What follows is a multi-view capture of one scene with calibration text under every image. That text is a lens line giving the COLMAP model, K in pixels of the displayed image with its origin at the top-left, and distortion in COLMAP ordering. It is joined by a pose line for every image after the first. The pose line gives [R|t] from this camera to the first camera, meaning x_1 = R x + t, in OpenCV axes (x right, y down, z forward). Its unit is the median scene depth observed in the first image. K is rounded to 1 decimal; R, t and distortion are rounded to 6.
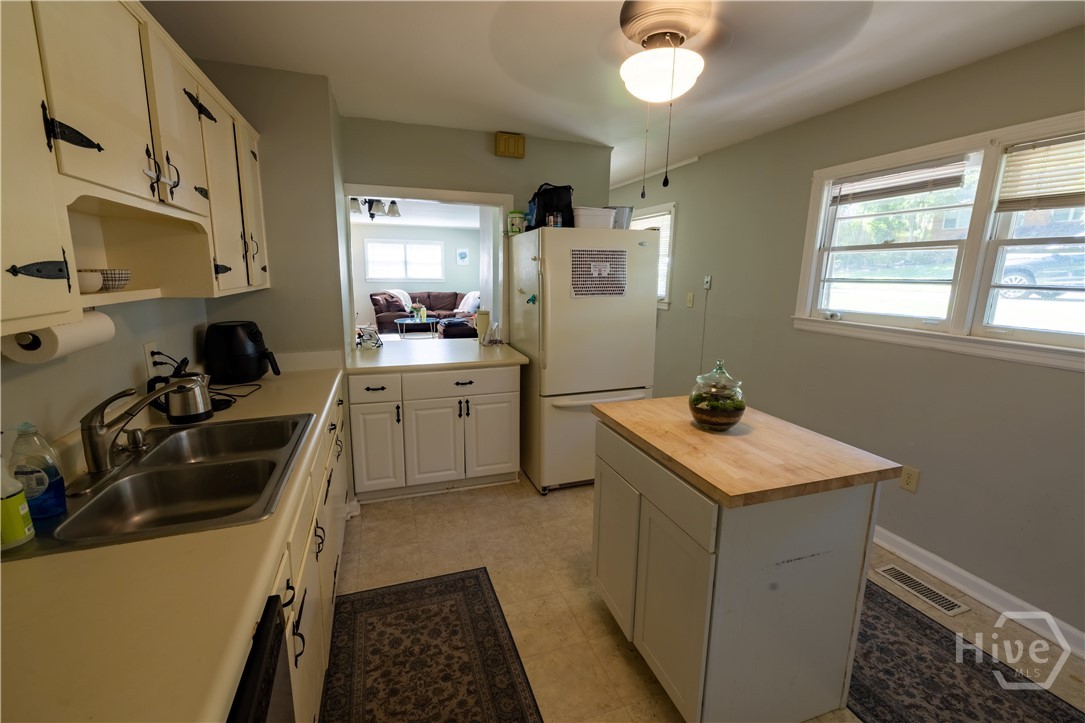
lens RADIAL K [[460.0, 0, 531.1], [0, 460.0, 356.7], [0, 0, 1]] dist [0.002815, -0.000087]
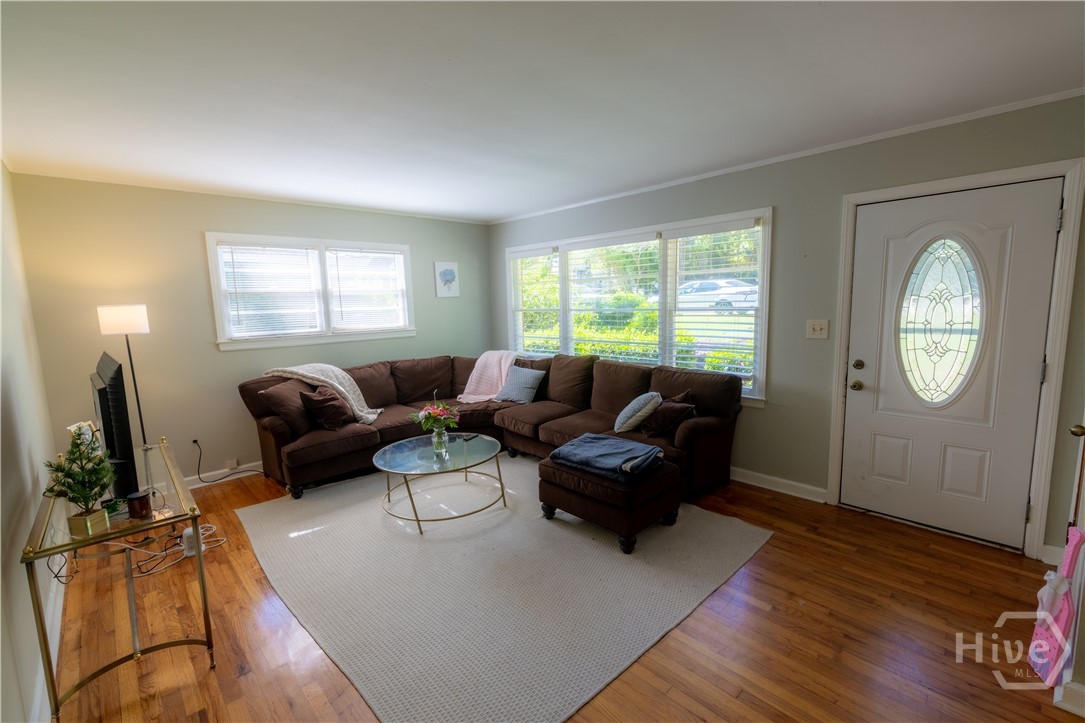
lens RADIAL K [[470.3, 0, 551.6], [0, 470.3, 356.4], [0, 0, 1]] dist [0.001692, 0.000197]
pose [[0.901765, -0.091090, 0.422519, -1.105329], [0.121950, 0.991445, -0.046529, -0.434915], [-0.414666, 0.093484, 0.905159, 2.210355]]
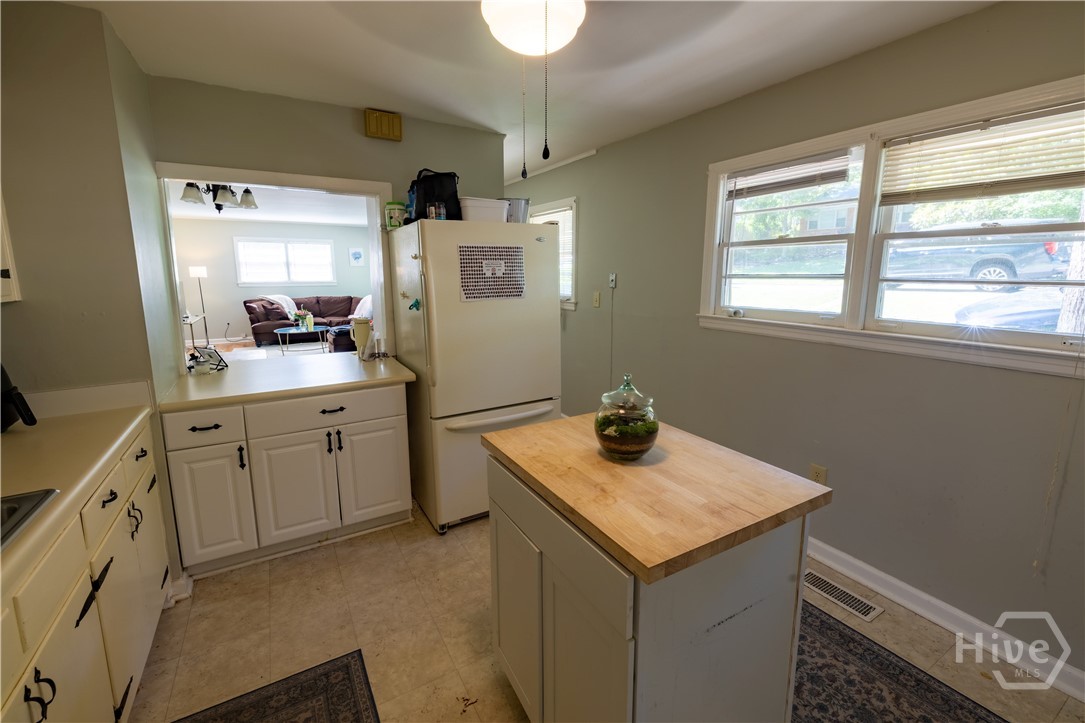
lens RADIAL K [[470.3, 0, 540.6], [0, 470.3, 343.6], [0, 0, 1]] dist [0.001692, 0.000197]
pose [[0.978845, -0.044989, 0.199598, 0.055212], [0.051137, 0.998360, -0.025750, -0.020934], [-0.198112, 0.035412, 0.979539, 0.120186]]
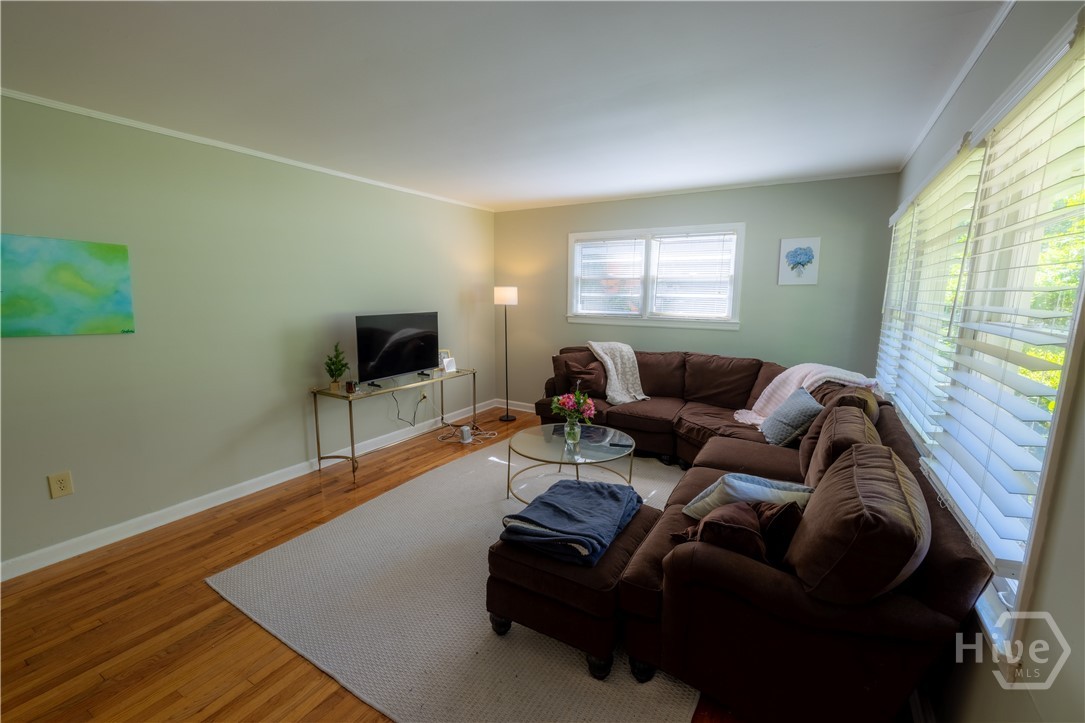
lens RADIAL K [[460.0, 0, 543.4], [0, 460.0, 365.0], [0, 0, 1]] dist [0.002815, -0.000087]
pose [[0.659807, 0.107895, -0.743649, -0.021178], [-0.135268, 0.990526, 0.023696, -0.500872], [0.739160, 0.084957, 0.668150, 2.608210]]
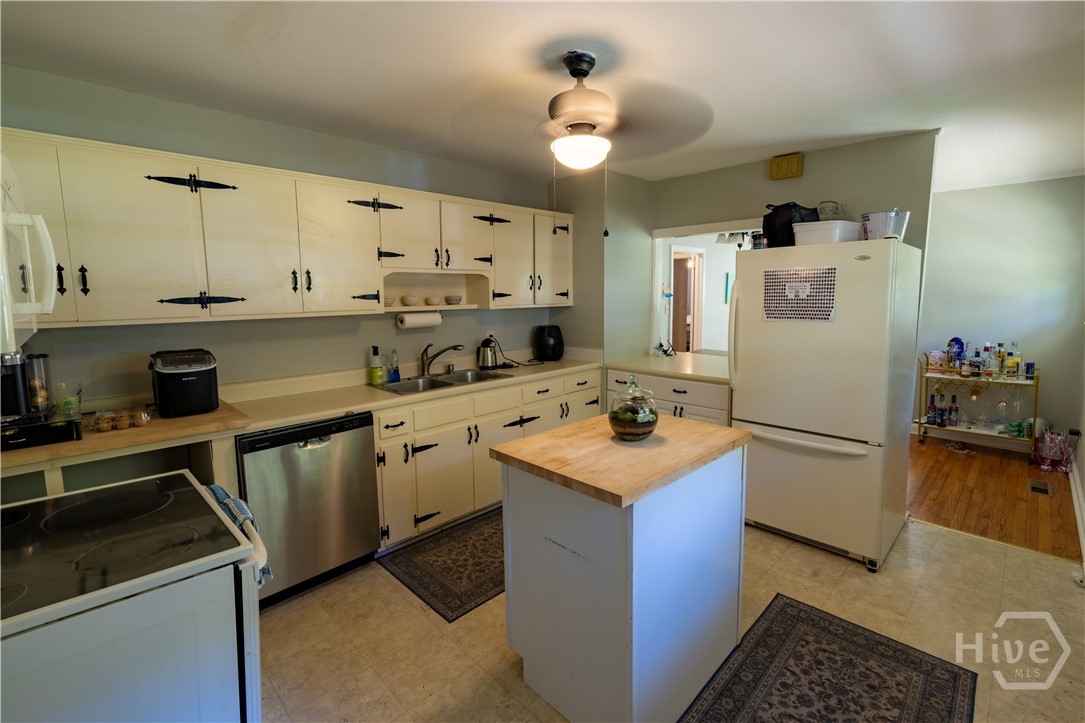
lens RADIAL K [[470.3, 0, 567.7], [0, 470.3, 335.6], [0, 0, 1]] dist [0.001692, 0.000197]
pose [[0.465347, 0.067344, -0.882562, 0.796669], [-0.152090, 0.988355, -0.004776, -0.033222], [0.871964, 0.136451, 0.470171, 0.205940]]
